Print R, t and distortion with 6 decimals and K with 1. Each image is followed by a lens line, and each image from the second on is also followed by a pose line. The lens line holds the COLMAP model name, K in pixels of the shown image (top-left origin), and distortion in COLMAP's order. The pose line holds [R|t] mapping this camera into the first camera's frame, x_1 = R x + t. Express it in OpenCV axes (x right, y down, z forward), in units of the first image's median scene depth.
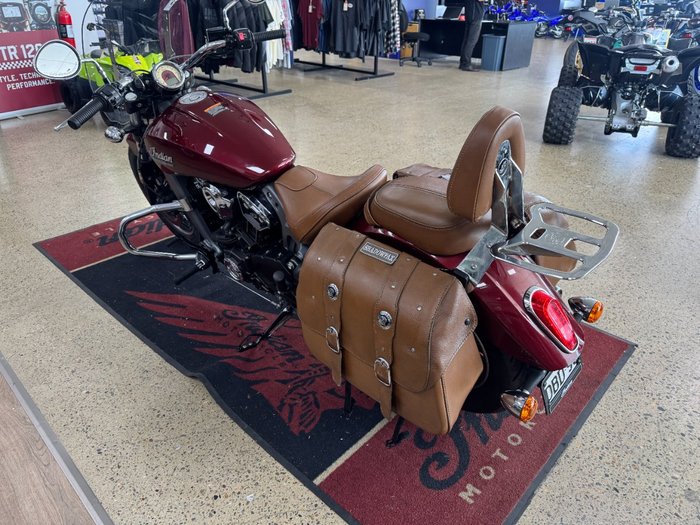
lens RADIAL K [[498.6, 0, 355.2], [0, 498.6, 258.2], [0, 0, 1]] dist [0.022805, -0.021824]
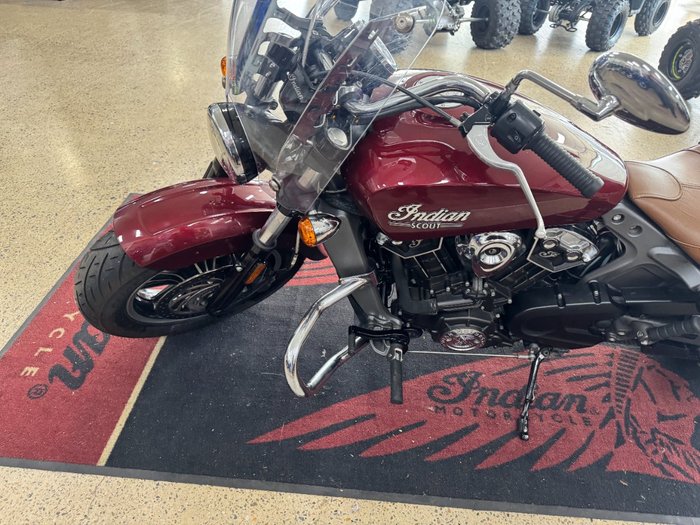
lens RADIAL K [[498.6, 0, 358.0], [0, 498.6, 267.8], [0, 0, 1]] dist [0.022805, -0.021824]
pose [[0.768944, -0.377601, 0.515891, -0.755495], [0.277597, 0.924104, 0.262625, -0.315964], [-0.575904, -0.058734, 0.815405, 0.609208]]
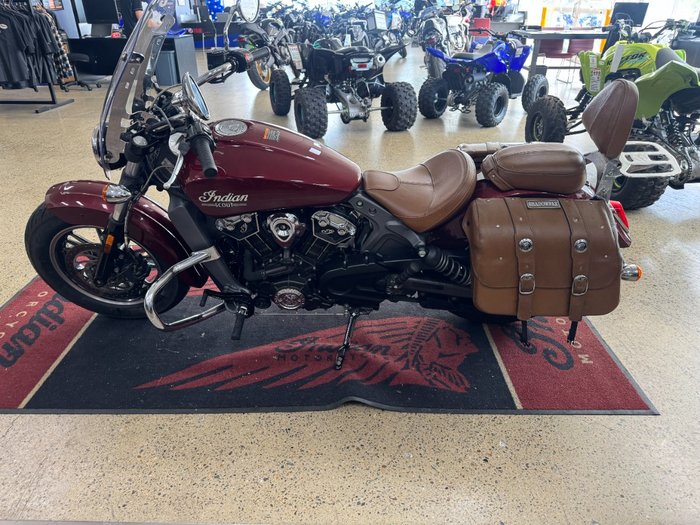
lens RADIAL K [[498.6, 0, 345.7], [0, 498.6, 267.0], [0, 0, 1]] dist [0.022805, -0.021824]
pose [[0.735978, -0.325871, 0.593417, -0.800598], [0.331437, 0.937740, 0.103893, -0.111523], [-0.590326, 0.120217, 0.798162, 0.191597]]
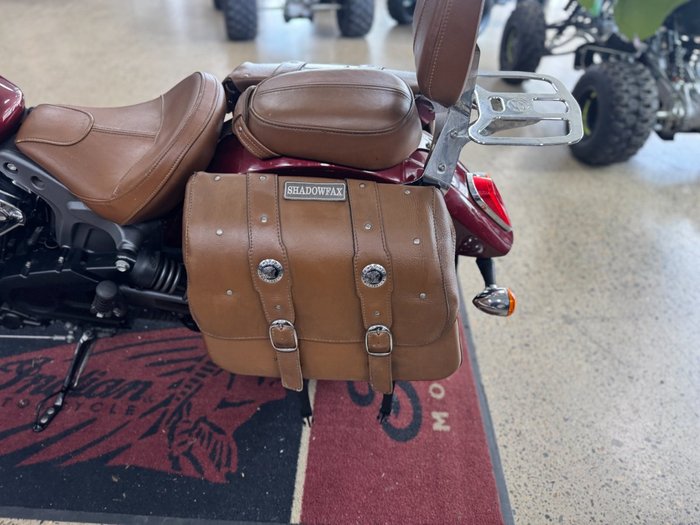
lens RADIAL K [[498.6, 0, 351.1], [0, 498.6, 268.0], [0, 0, 1]] dist [0.022805, -0.021824]
pose [[0.764855, -0.384635, 0.516771, -0.200344], [0.293984, 0.922190, 0.251274, -0.046495], [-0.573210, -0.040266, 0.818419, 0.287343]]
